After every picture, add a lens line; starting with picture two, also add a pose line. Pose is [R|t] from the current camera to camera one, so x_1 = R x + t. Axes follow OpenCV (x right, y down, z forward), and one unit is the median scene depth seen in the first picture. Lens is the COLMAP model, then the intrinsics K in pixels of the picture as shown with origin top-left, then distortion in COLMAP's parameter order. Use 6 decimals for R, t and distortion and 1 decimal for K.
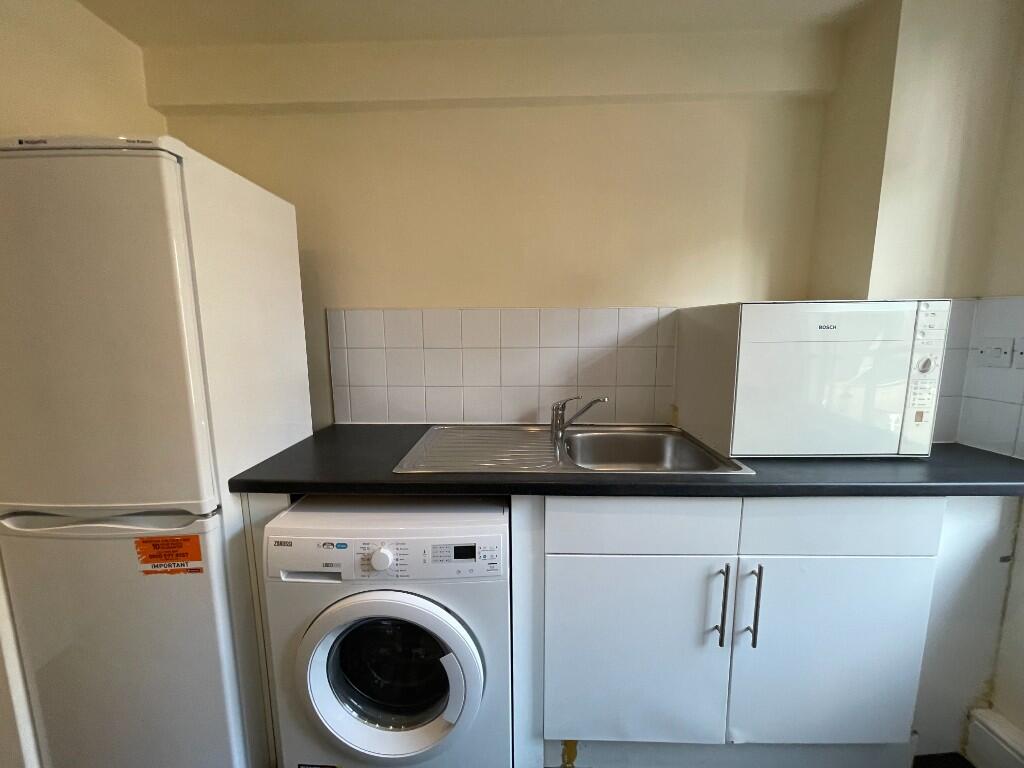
lens RADIAL K [[406.4, 0, 512.0], [0, 406.4, 384.0], [0, 0, 1]] dist [-0.001619, -0.000247]
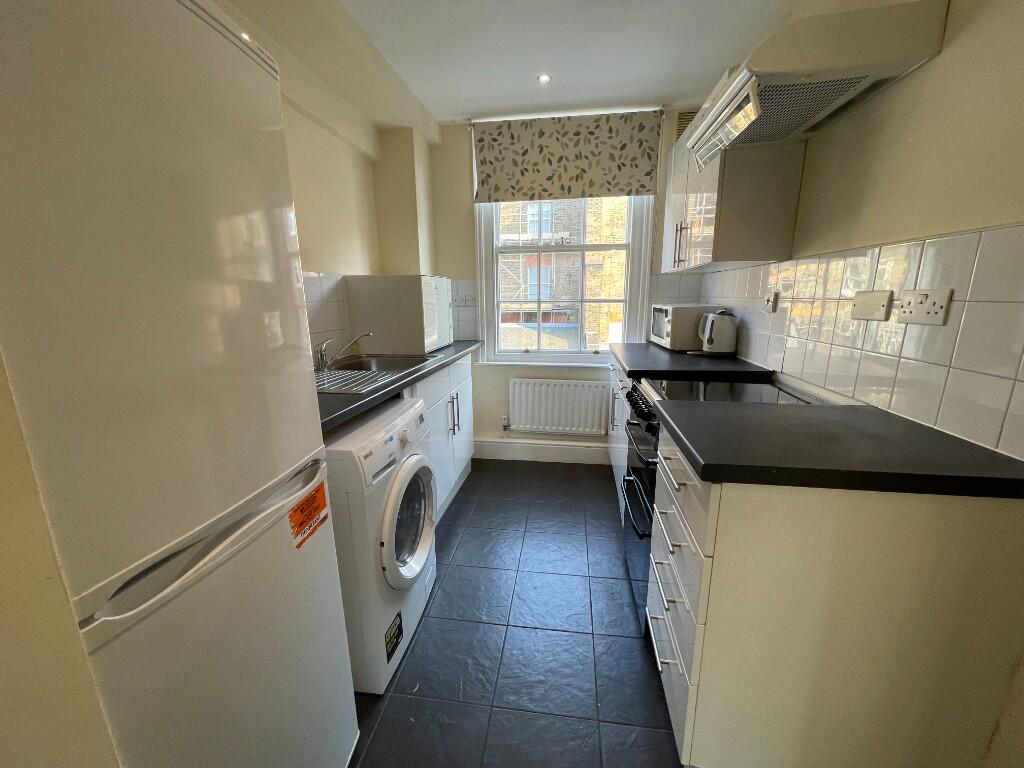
lens RADIAL K [[406.4, 0, 512.0], [0, 406.4, 384.0], [0, 0, 1]] dist [-0.001619, -0.000247]
pose [[0.129404, -0.206225, 0.969910, -1.651694], [0.144988, 0.971557, 0.187231, 0.016485], [-0.980935, 0.116397, 0.155624, 0.355773]]
